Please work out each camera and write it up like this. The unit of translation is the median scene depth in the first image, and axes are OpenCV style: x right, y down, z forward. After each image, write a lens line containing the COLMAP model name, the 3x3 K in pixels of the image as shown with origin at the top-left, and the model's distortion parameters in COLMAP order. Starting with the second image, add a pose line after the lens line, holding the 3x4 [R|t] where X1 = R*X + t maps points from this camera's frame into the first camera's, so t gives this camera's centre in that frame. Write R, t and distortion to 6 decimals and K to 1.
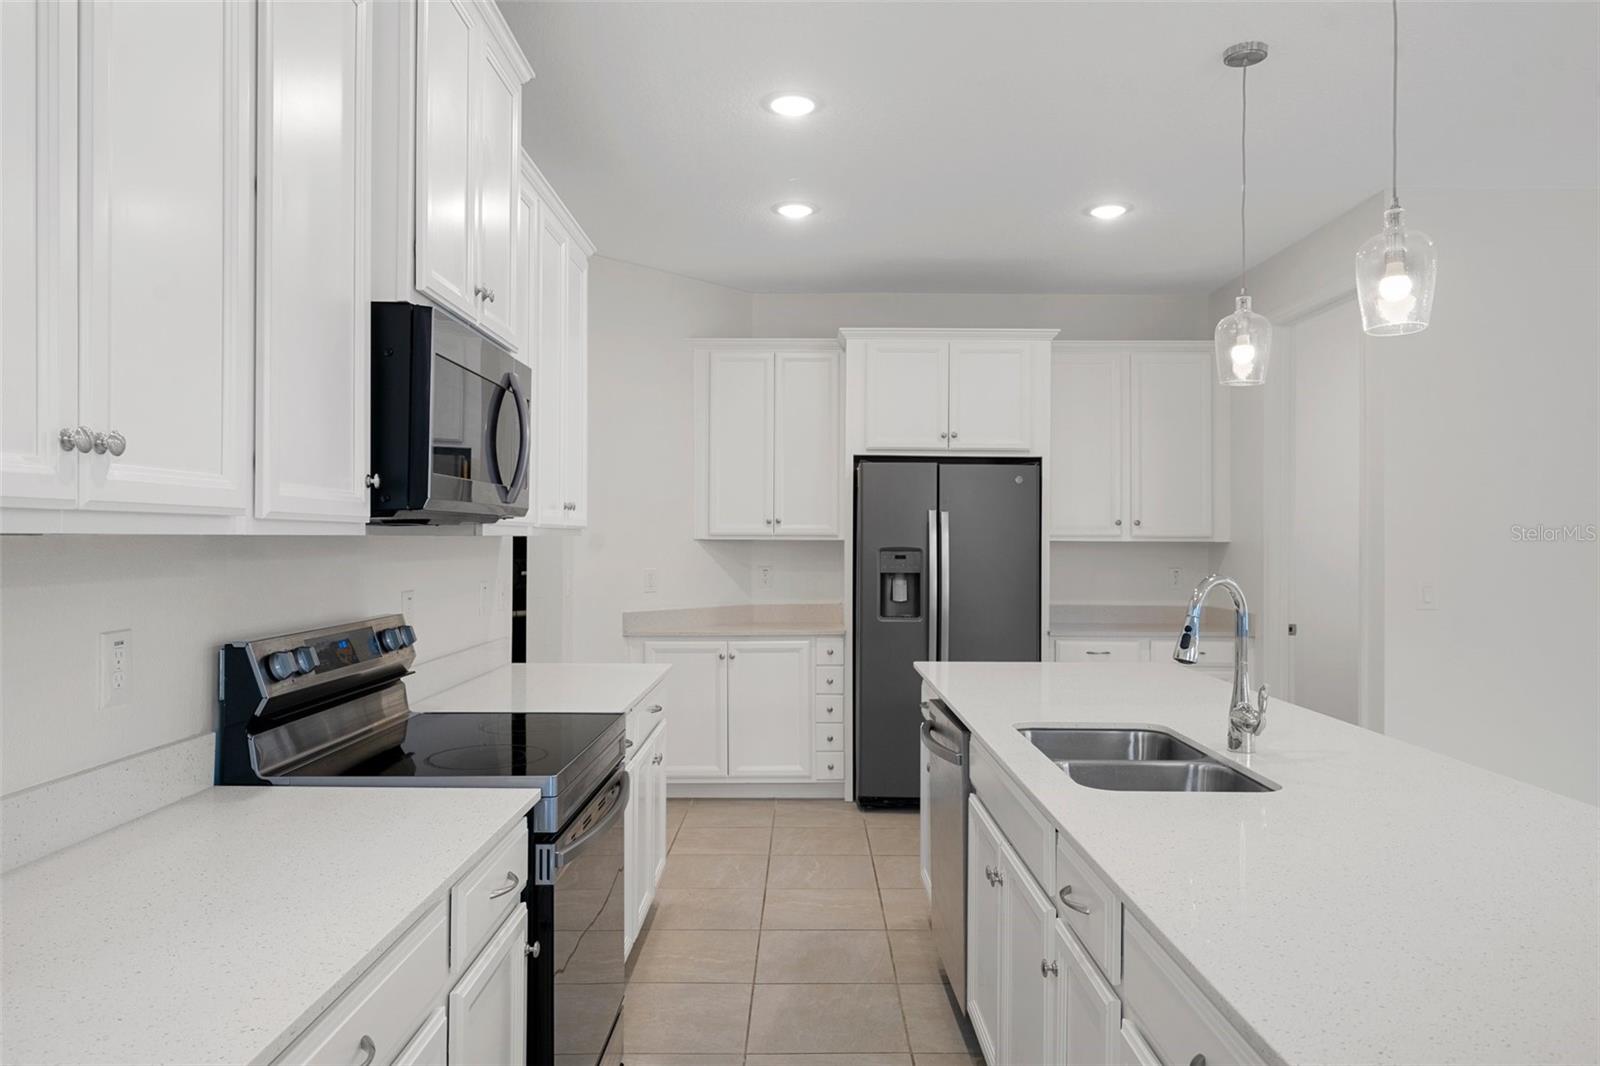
lens RADIAL K [[1063.1, 0, 794.5], [0, 1063.1, 531.7], [0, 0, 1]] dist [0.003745, 0.000438]
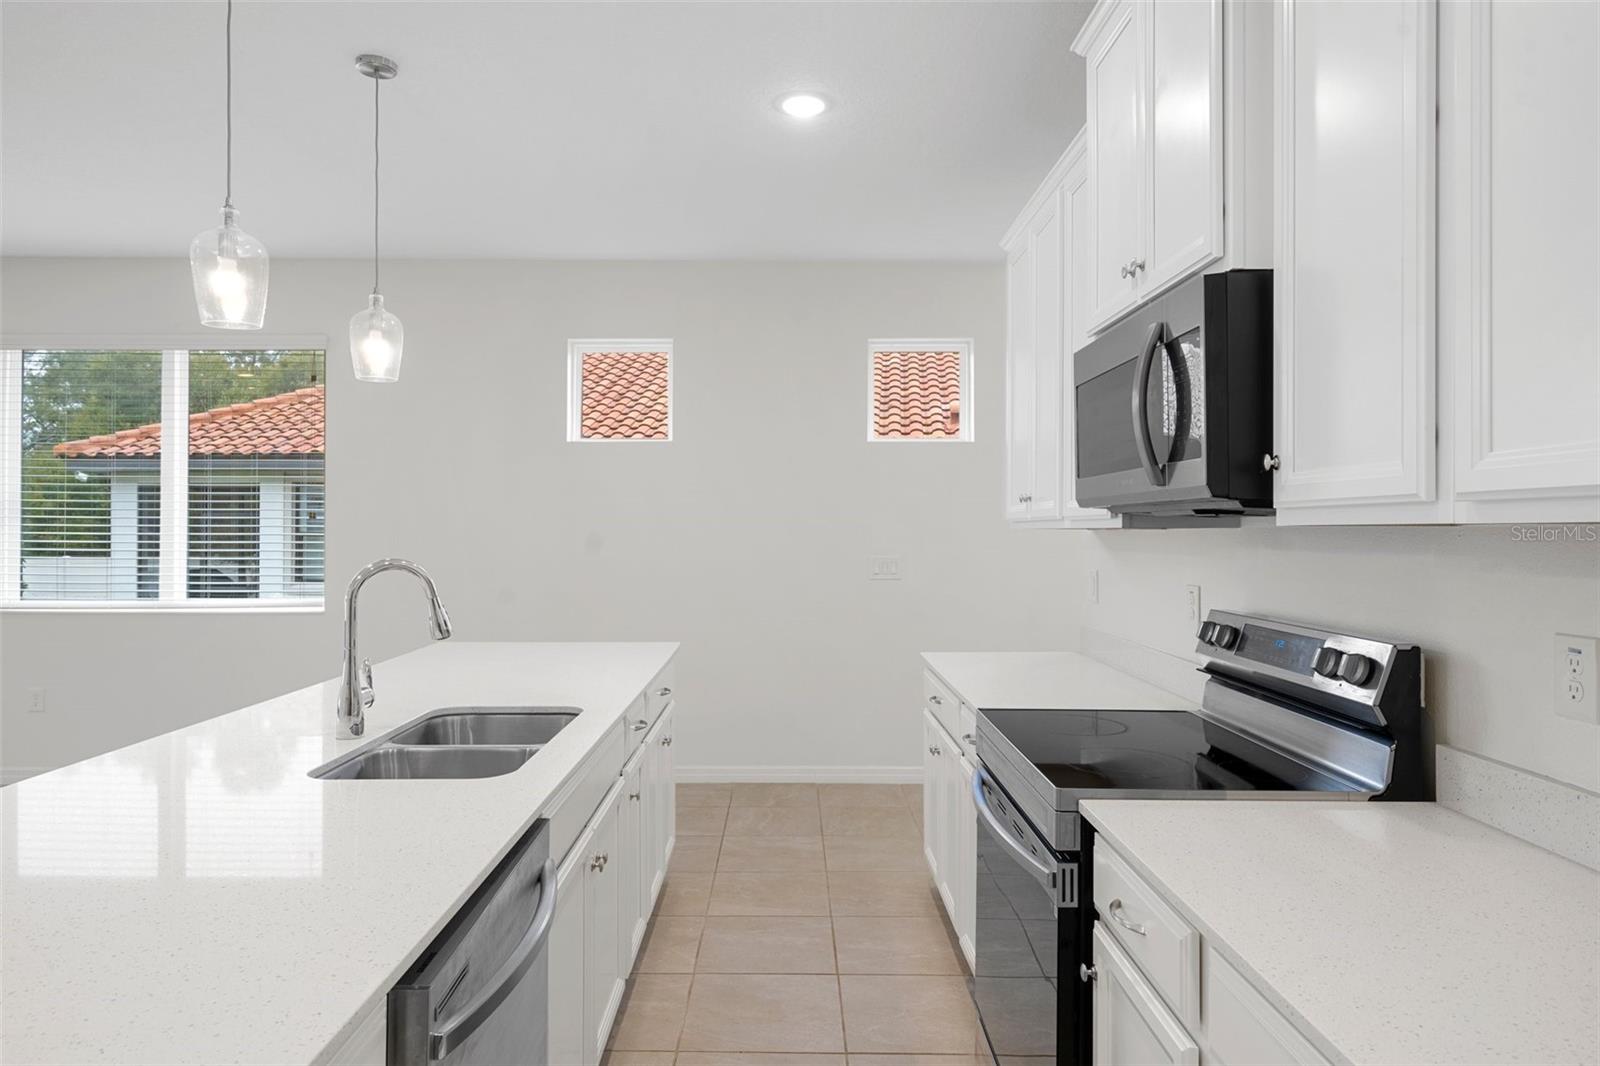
lens RADIAL K [[947.1, 0, 800.0], [0, 947.1, 533.0], [0, 0, 1]] dist [0.004195, 0.000741]
pose [[-0.999787, -0.005458, -0.019891, 0.009749], [-0.005383, 0.999978, -0.003794, 0.006524], [0.019911, -0.003687, -0.999795, 0.842375]]
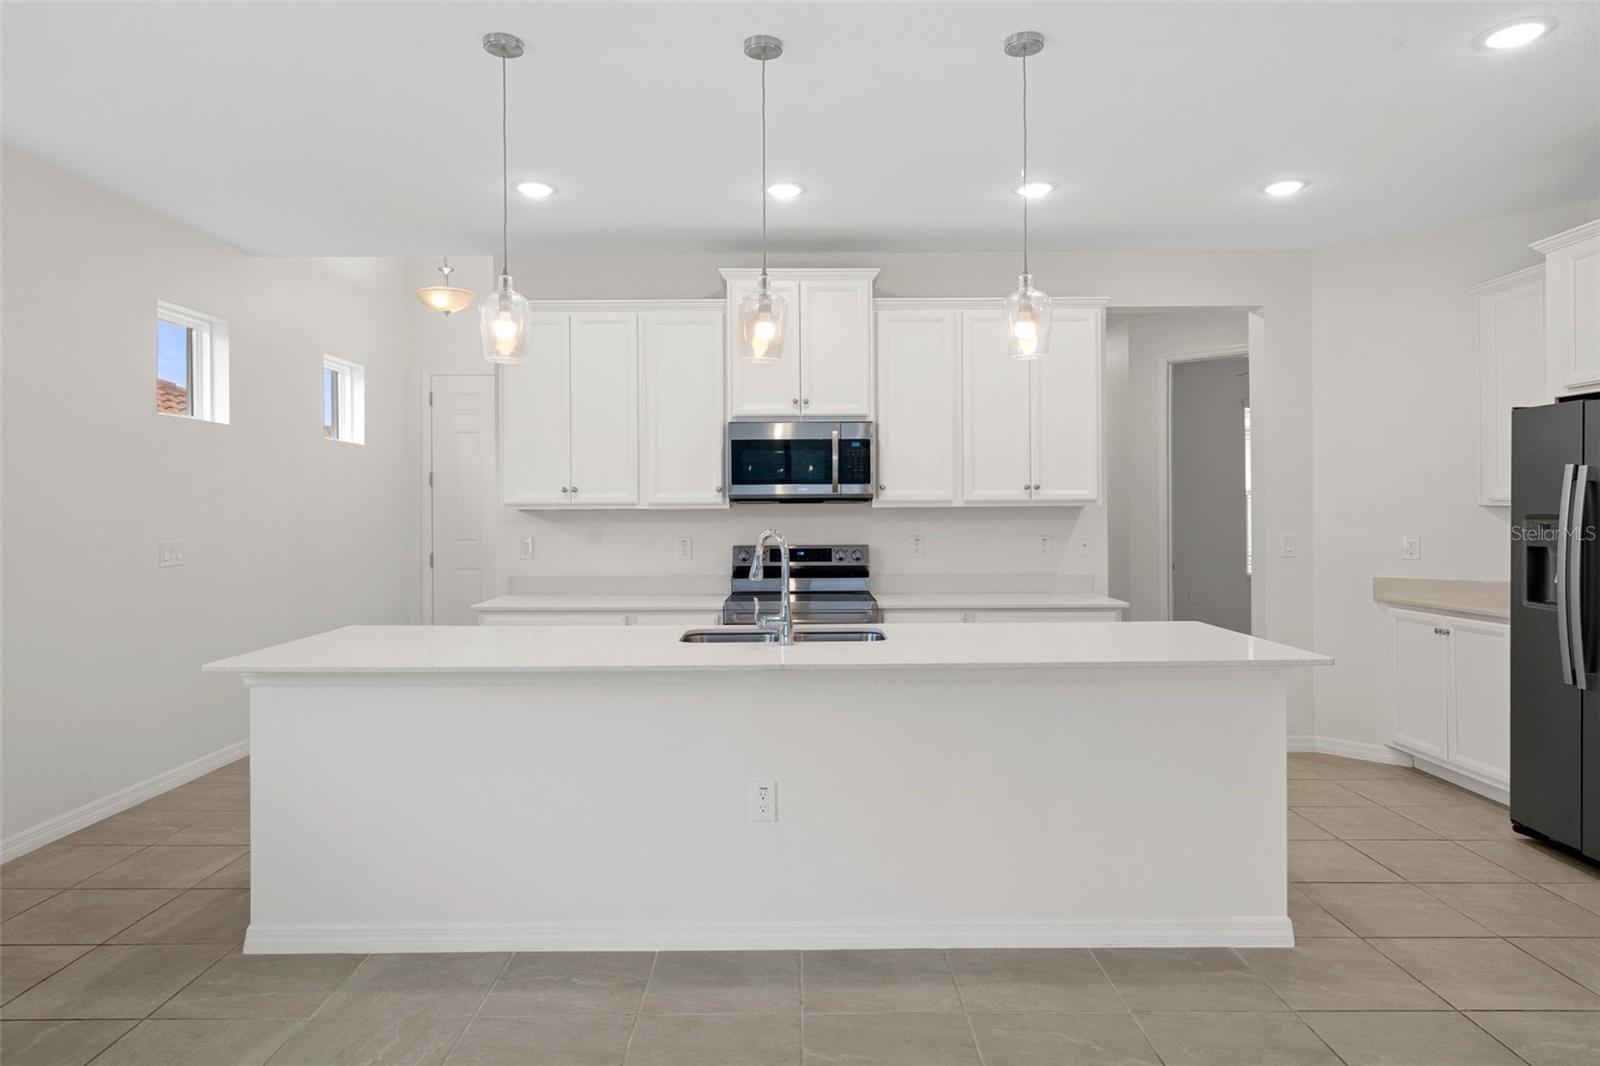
lens RADIAL K [[948.3, 0, 792.2], [0, 948.3, 504.5], [0, 0, 1]] dist [0.009822, 0.001244]
pose [[0.004737, -0.012485, -0.999911, 0.797901], [0.011893, 0.999852, -0.012428, 0.009923], [0.999918, -0.011833, 0.004885, 0.445700]]
